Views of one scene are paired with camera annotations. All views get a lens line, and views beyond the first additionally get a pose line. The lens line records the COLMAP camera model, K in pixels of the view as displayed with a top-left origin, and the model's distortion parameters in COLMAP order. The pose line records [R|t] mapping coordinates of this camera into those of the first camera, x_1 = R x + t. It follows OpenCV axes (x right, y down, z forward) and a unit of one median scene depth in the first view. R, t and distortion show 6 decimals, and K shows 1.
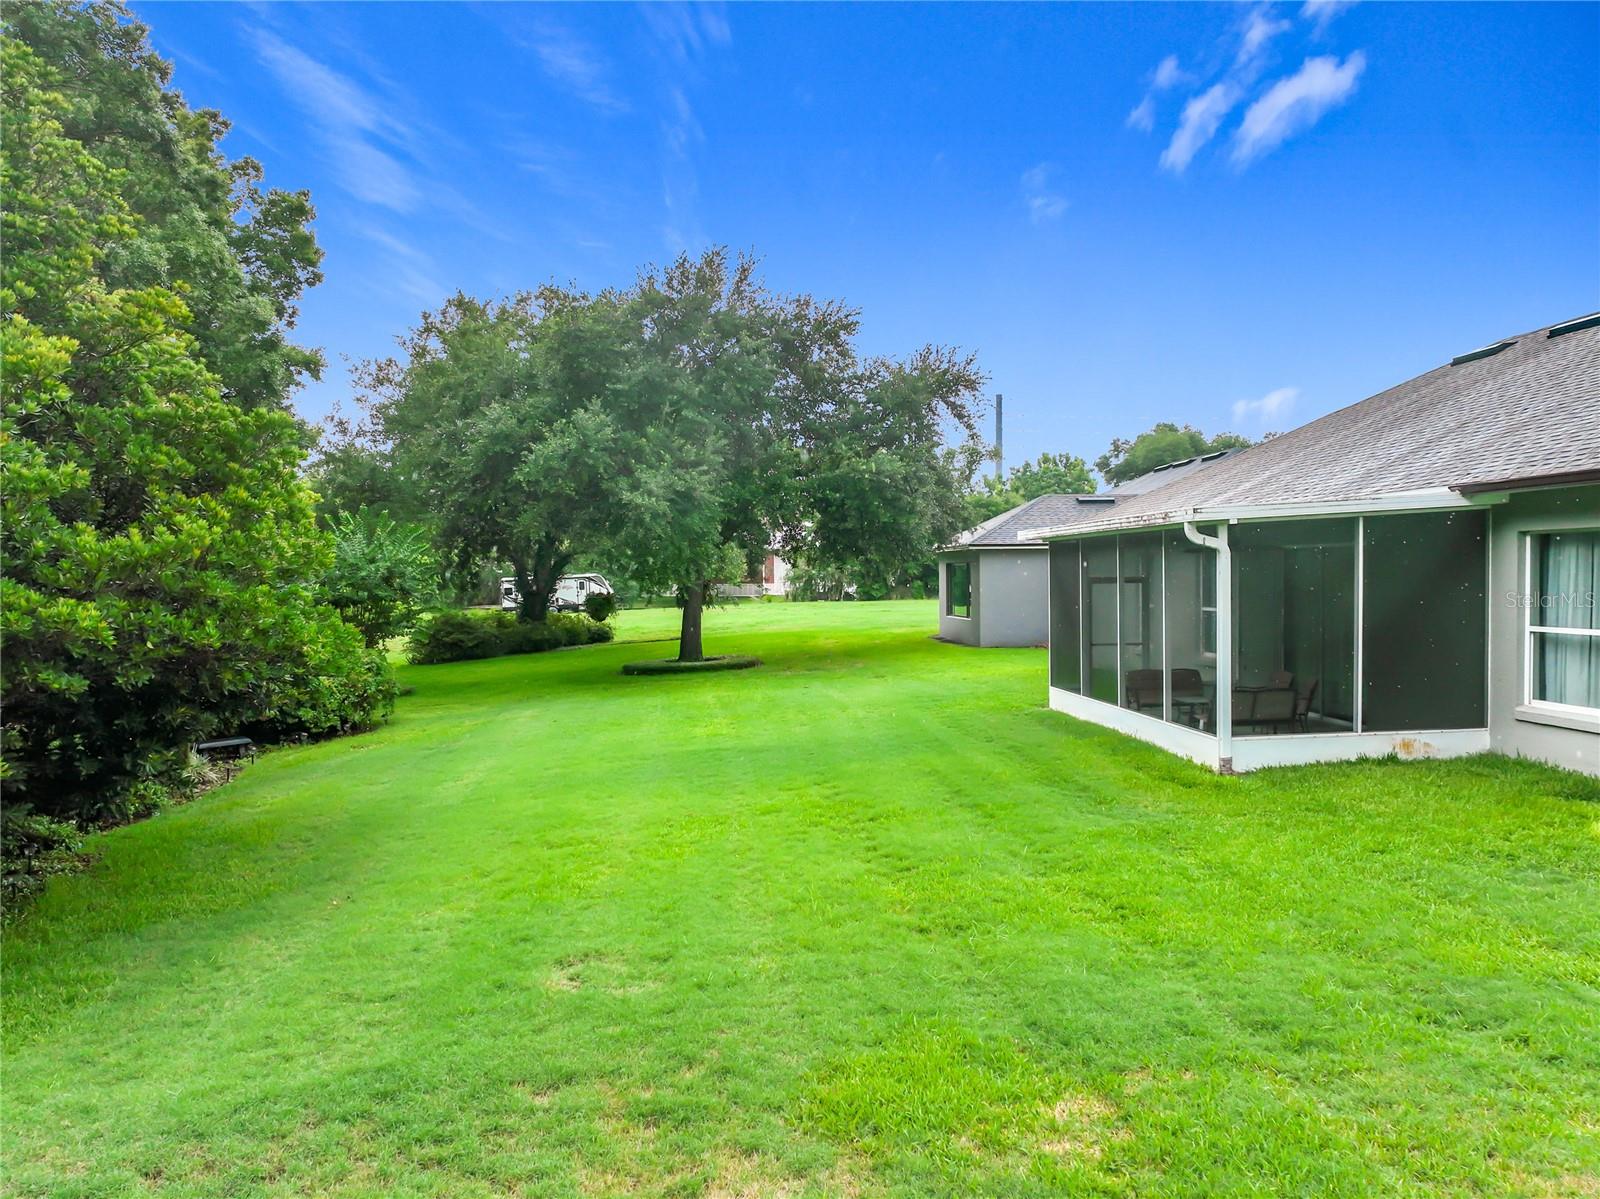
lens RADIAL K [[1213.0, 0, 800.0], [0, 1213.0, 599.5], [0, 0, 1]] dist [-0.001385, 0.009204]
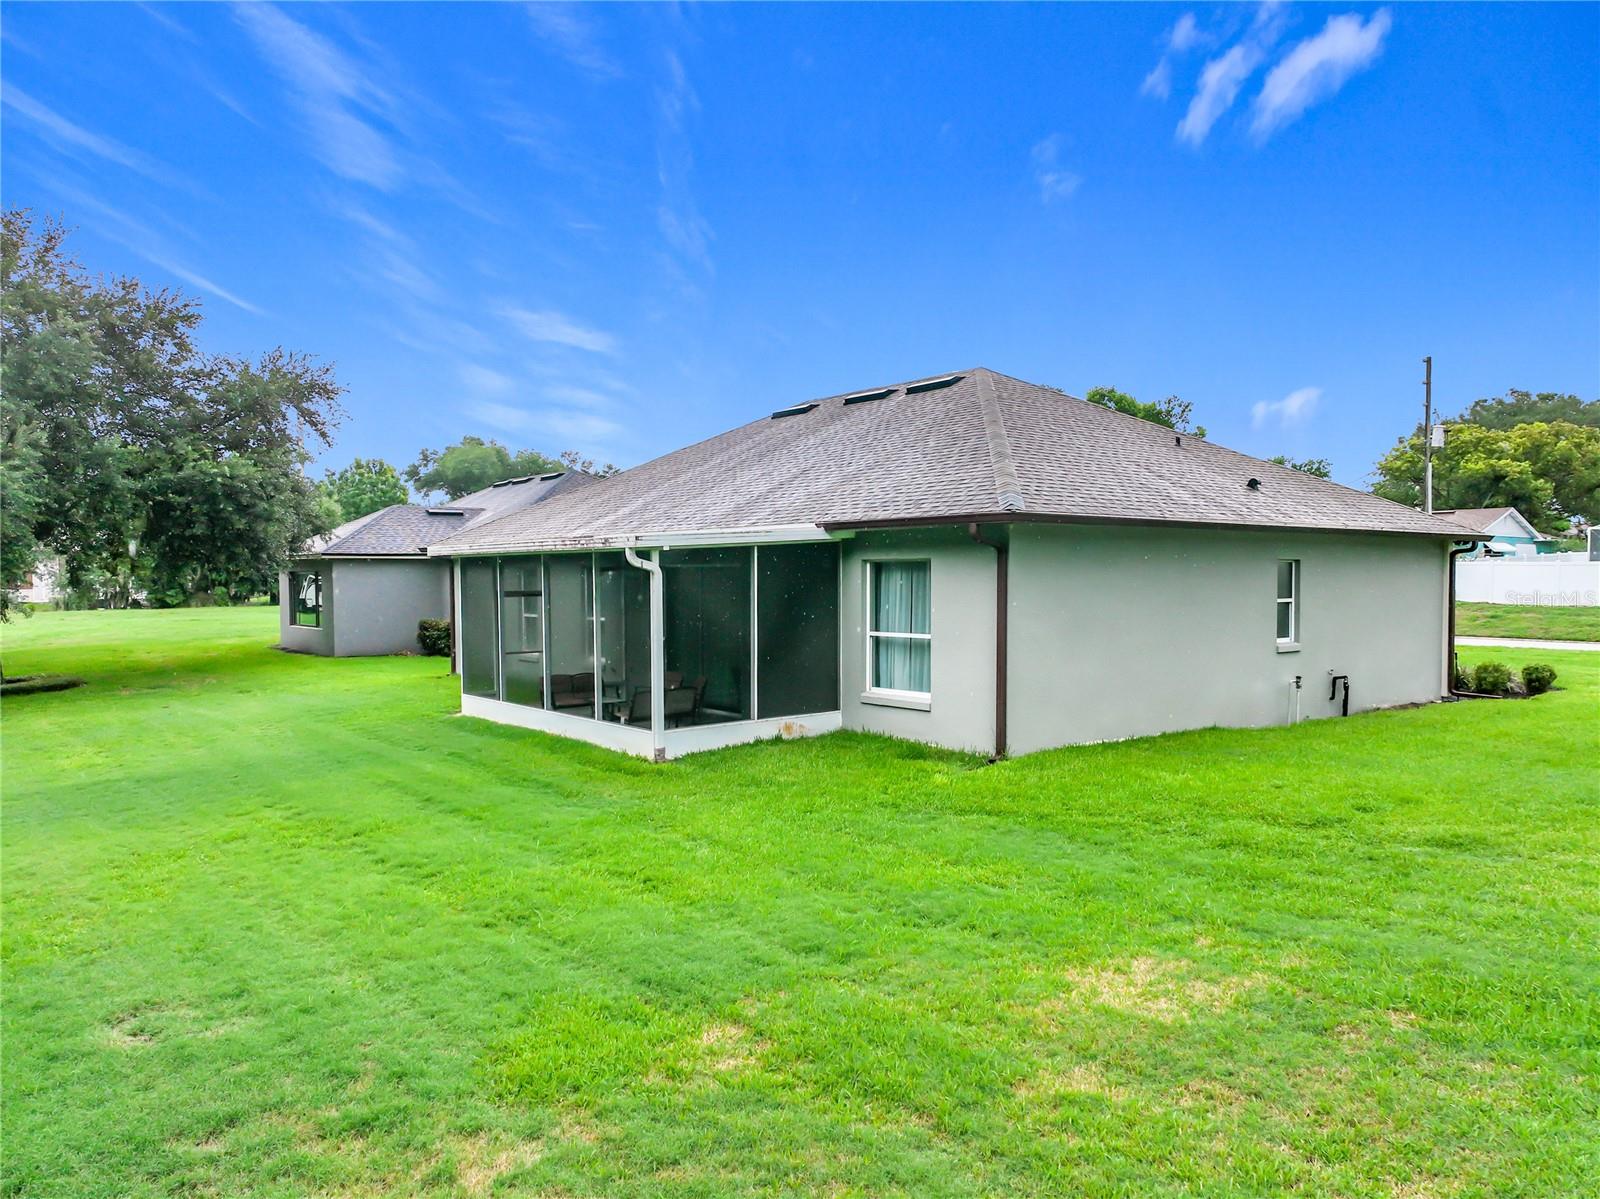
lens RADIAL K [[1155.6, 0, 801.0], [0, 1155.6, 610.1], [0, 0, 1]] dist [0.000187, 0.019927]
pose [[0.843409, -0.010019, 0.537179, -0.137952], [0.007234, 0.999947, 0.007293, -0.011137], [-0.537223, -0.002265, 0.843437, -0.020910]]
